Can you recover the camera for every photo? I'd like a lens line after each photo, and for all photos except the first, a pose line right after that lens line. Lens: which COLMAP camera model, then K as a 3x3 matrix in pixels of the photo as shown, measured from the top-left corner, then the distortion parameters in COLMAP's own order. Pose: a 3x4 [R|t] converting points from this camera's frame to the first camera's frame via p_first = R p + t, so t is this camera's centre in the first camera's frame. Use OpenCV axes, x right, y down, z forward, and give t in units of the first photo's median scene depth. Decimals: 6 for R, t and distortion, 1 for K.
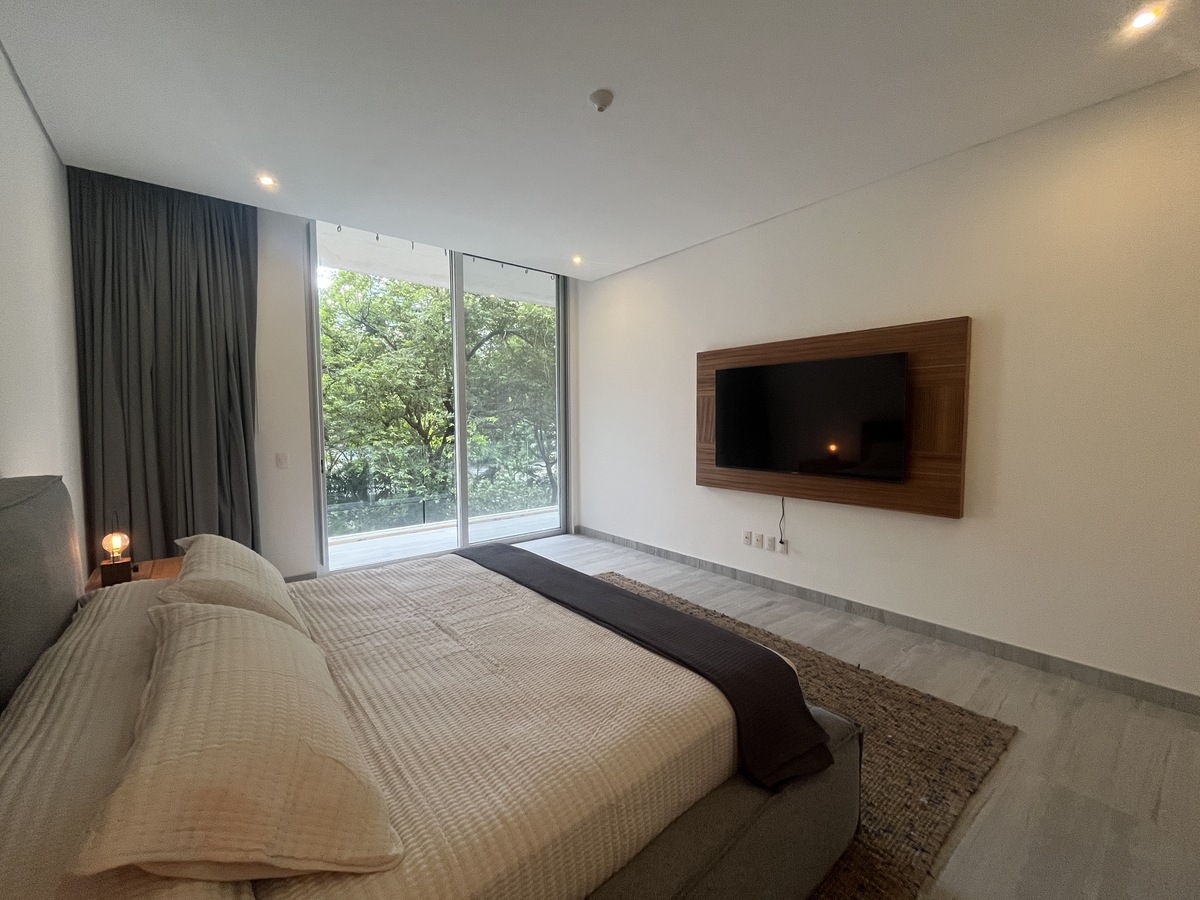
lens RADIAL K [[485.5, 0, 601.8], [0, 485.5, 449.1], [0, 0, 1]] dist [0.001741, -0.000025]
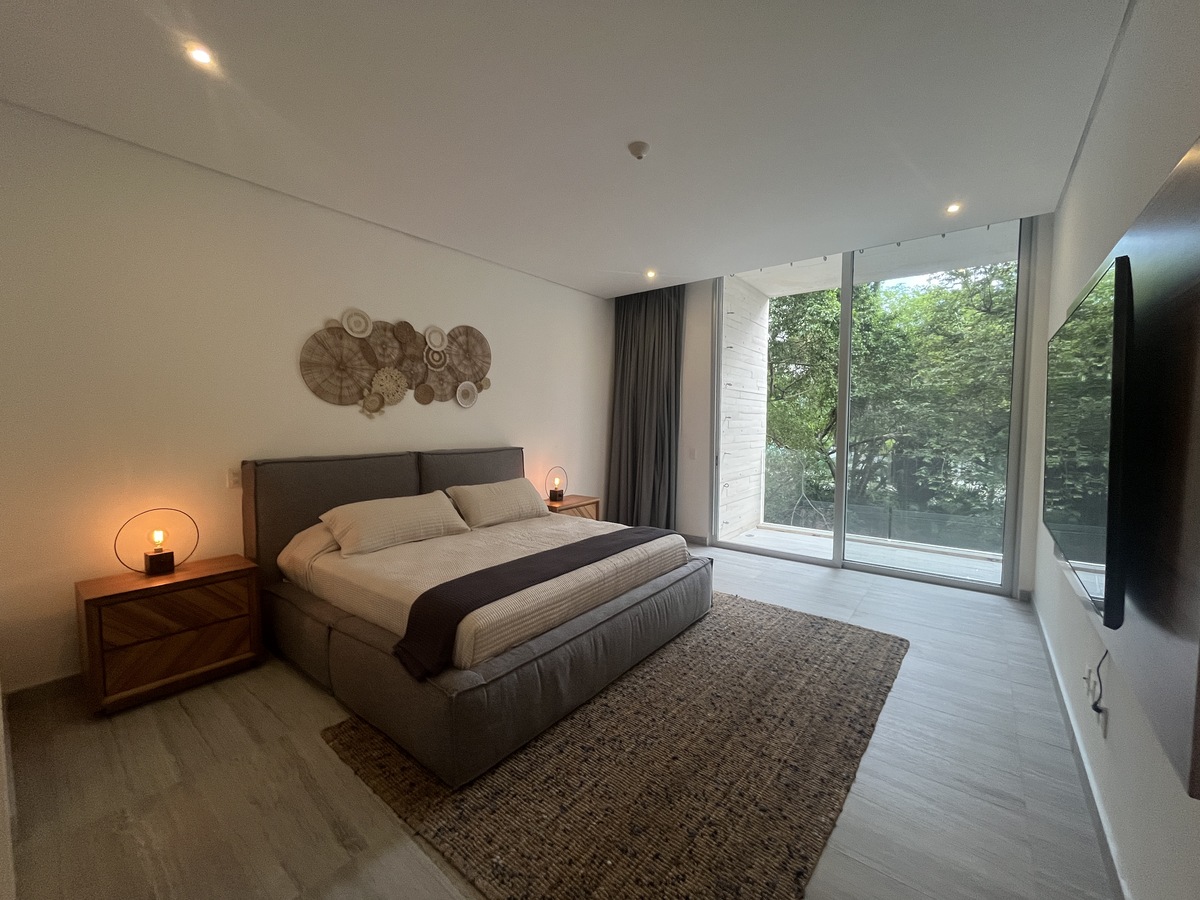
lens RADIAL K [[485.5, 0, 601.2], [0, 485.5, 445.7], [0, 0, 1]] dist [0.001741, -0.000025]
pose [[0.209140, 0.053463, -0.976423, 0.461973], [-0.065333, 0.997037, 0.040598, -0.027778], [0.975701, 0.055302, 0.212013, 0.285664]]
